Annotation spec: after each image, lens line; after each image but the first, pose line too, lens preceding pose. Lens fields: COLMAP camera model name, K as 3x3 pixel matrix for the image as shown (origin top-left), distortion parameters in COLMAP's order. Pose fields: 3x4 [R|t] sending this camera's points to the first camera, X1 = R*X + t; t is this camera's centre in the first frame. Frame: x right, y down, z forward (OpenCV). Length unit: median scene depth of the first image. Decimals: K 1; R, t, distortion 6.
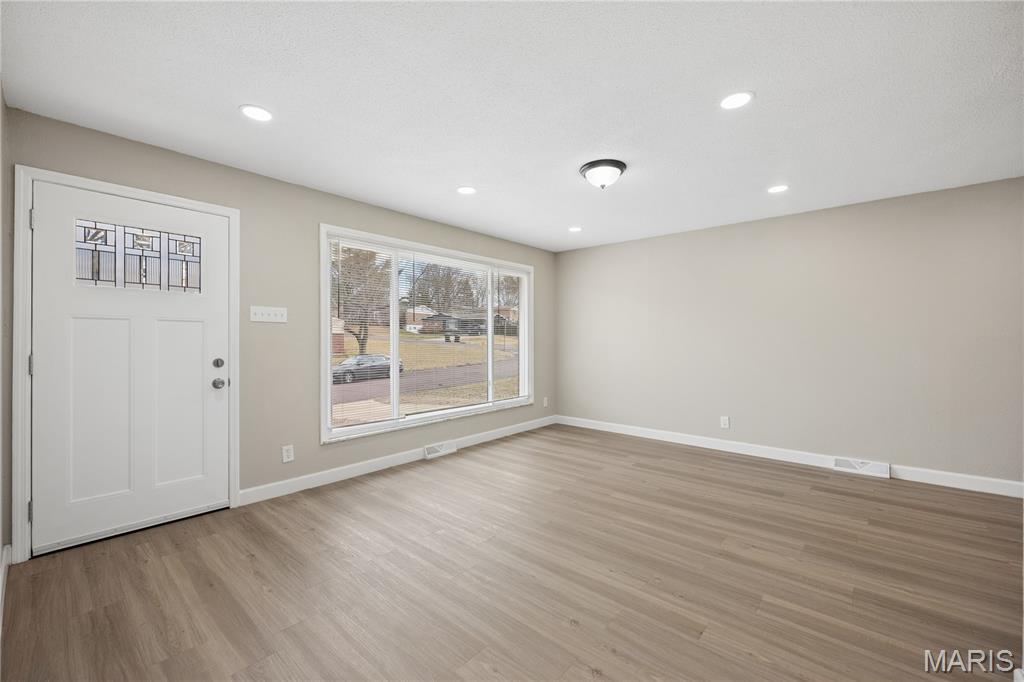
lens RADIAL K [[420.1, 0, 509.4], [0, 420.1, 342.0], [0, 0, 1]] dist [-0.000541, -0.000108]
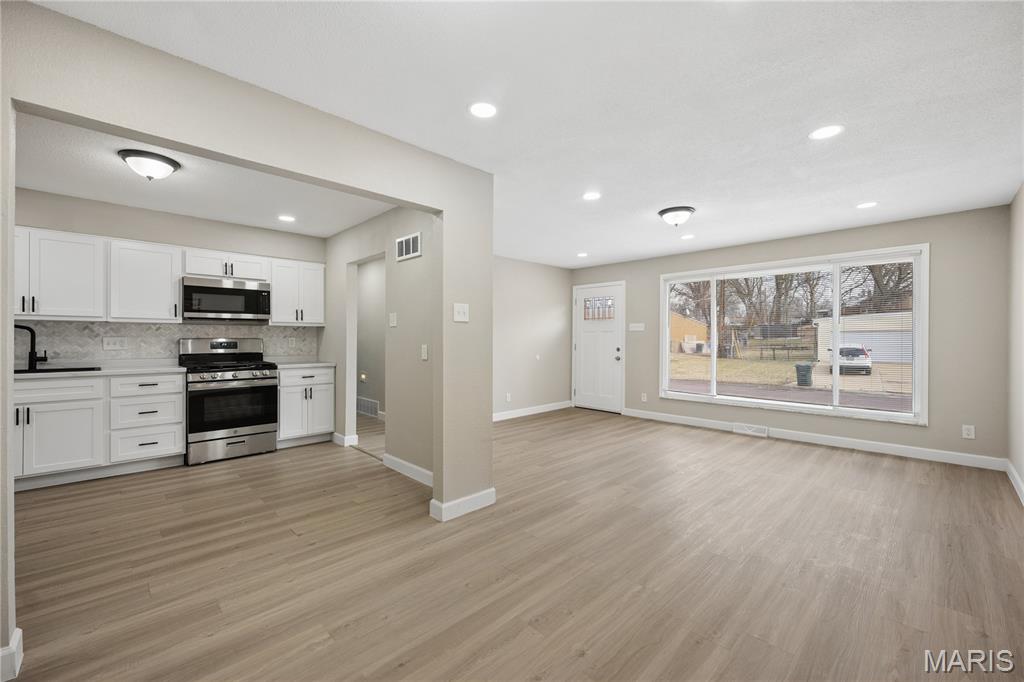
lens RADIAL K [[418.2, 0, 517.1], [0, 418.2, 338.8], [0, 0, 1]] dist [0.000688, 0.000061]
pose [[-0.068169, 0.000791, -0.997673, 1.650087], [-0.008922, 0.999959, 0.001402, -0.007123], [0.997634, 0.008997, -0.068159, 0.611189]]
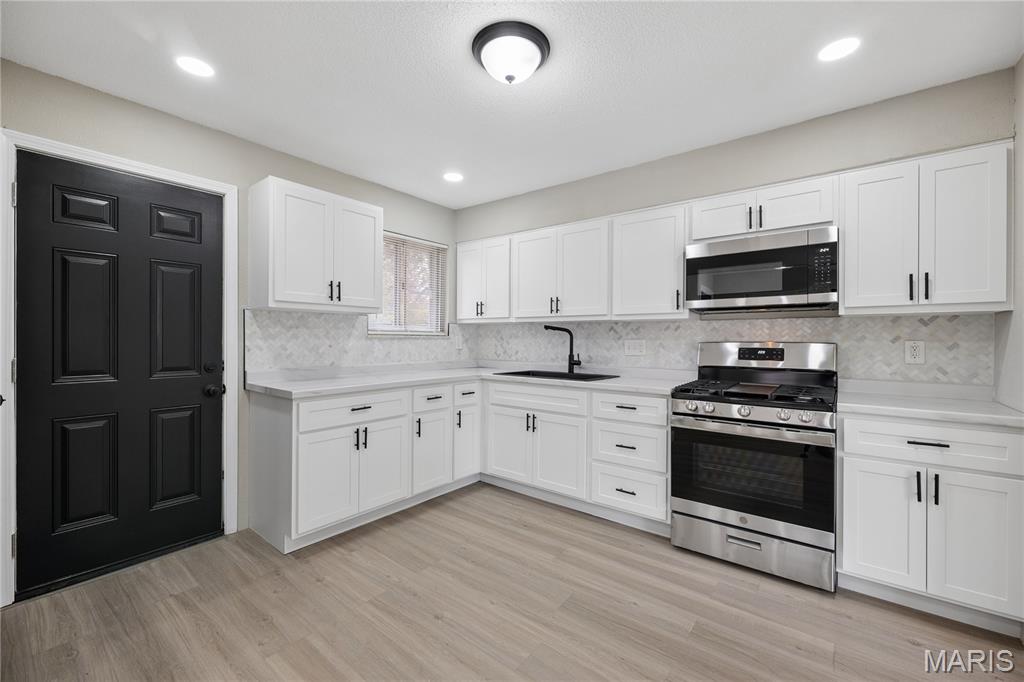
lens RADIAL K [[417.5, 0, 513.0], [0, 417.5, 337.1], [0, 0, 1]] dist [0.001660, 0.000127]
pose [[-0.998370, -0.004500, -0.056904, 0.748081], [-0.004730, 0.999981, 0.003906, -0.008736], [0.056885, 0.004169, -0.998372, 0.281171]]
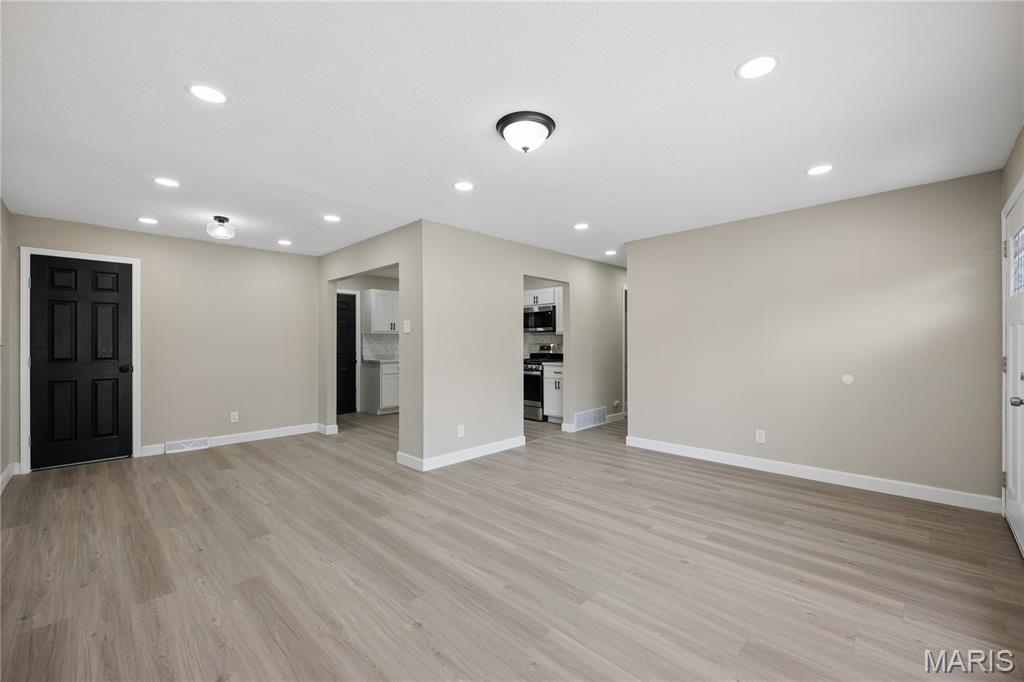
lens RADIAL K [[417.5, 0, 513.0], [0, 417.5, 337.1], [0, 0, 1]] dist [0.001660, 0.000127]
pose [[-0.998433, 0.004321, 0.055789, 0.212692], [0.003919, 0.999966, -0.007307, -0.019268], [-0.055819, -0.007077, -0.998416, 1.845965]]
